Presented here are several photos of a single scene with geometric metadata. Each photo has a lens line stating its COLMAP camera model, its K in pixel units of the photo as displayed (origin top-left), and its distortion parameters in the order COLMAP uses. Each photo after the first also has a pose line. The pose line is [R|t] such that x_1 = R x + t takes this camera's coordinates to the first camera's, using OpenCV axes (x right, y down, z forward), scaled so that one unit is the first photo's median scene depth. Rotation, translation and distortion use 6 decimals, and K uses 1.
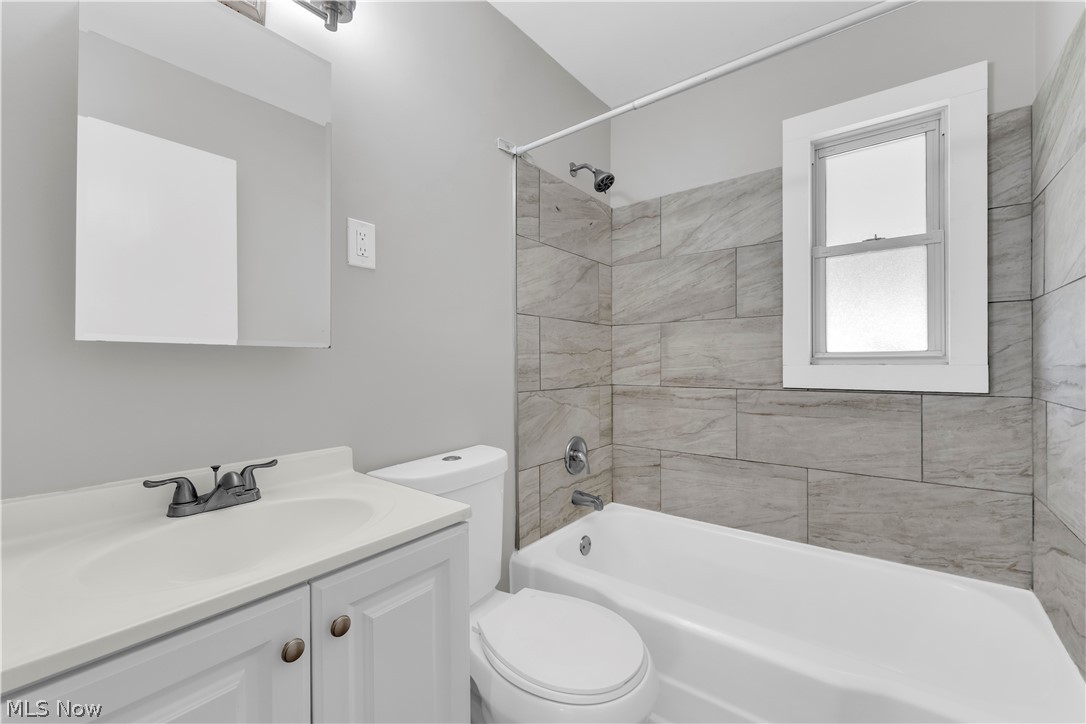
lens RADIAL K [[441.1, 0, 546.4], [0, 441.1, 365.0], [0, 0, 1]] dist [-0.002248, -0.000674]
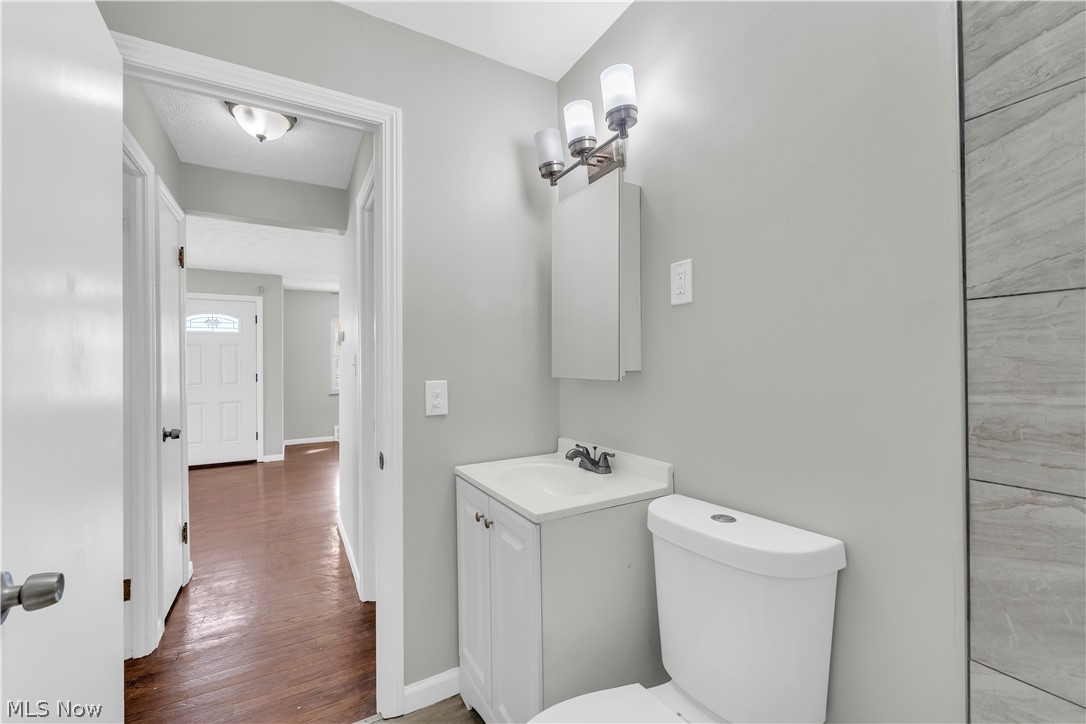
lens RADIAL K [[441.1, 0, 534.7], [0, 441.1, 363.5], [0, 0, 1]] dist [-0.002248, -0.000674]
pose [[-0.394794, 0.004686, -0.918758, 0.707070], [0.008279, 0.999965, 0.001542, -0.079798], [0.918732, -0.006997, -0.394819, 1.079108]]
